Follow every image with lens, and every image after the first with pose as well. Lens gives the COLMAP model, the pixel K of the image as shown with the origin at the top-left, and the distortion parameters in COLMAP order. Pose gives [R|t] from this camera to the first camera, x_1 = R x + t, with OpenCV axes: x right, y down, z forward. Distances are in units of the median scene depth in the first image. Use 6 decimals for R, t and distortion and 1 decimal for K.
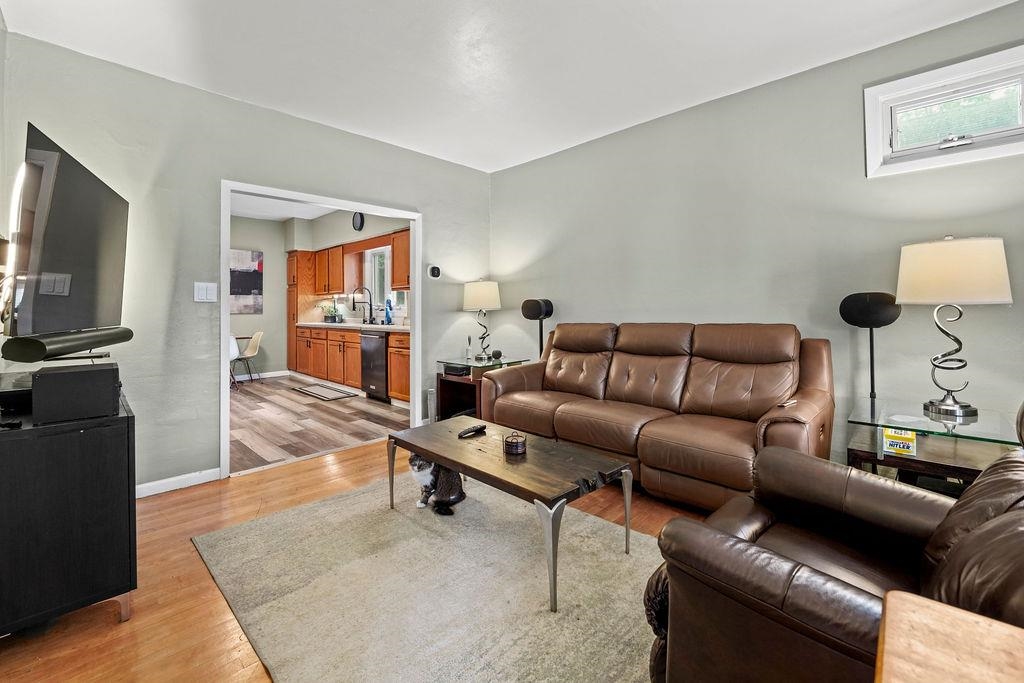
lens RADIAL K [[431.4, 0, 516.3], [0, 431.4, 320.8], [0, 0, 1]] dist [-0.042207, -0.000034]
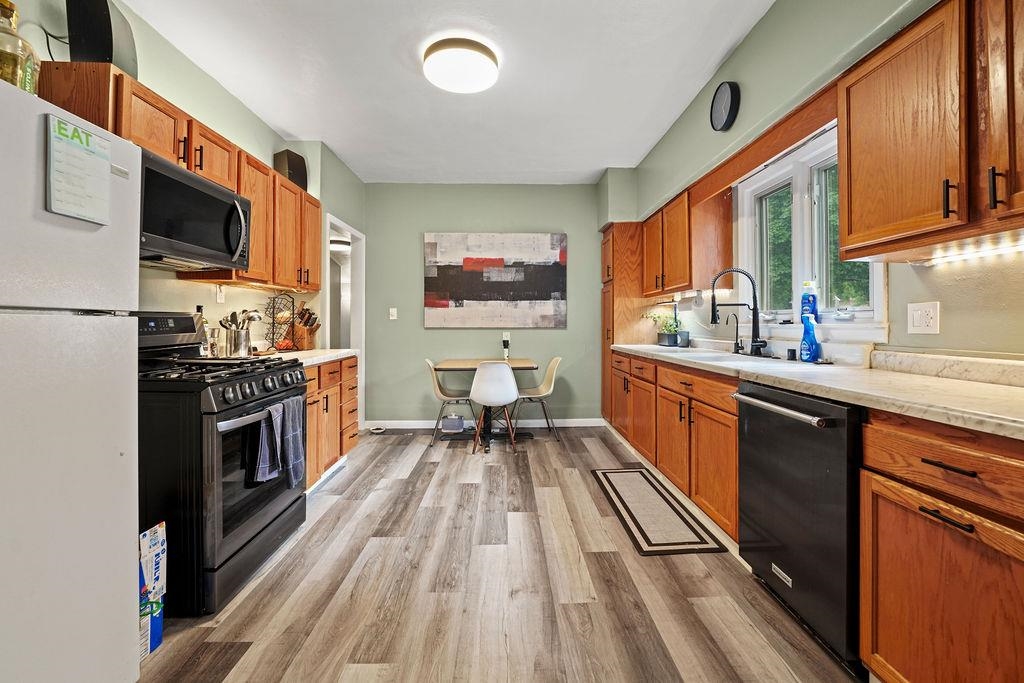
lens RADIAL K [[431.4, 0, 516.3], [0, 431.4, 320.8], [0, 0, 1]] dist [-0.042207, -0.000034]
pose [[0.713802, -0.004638, -0.700332, -0.263676], [-0.019282, 0.999469, -0.026272, -0.013550], [0.700082, 0.032257, 0.713333, 0.662836]]
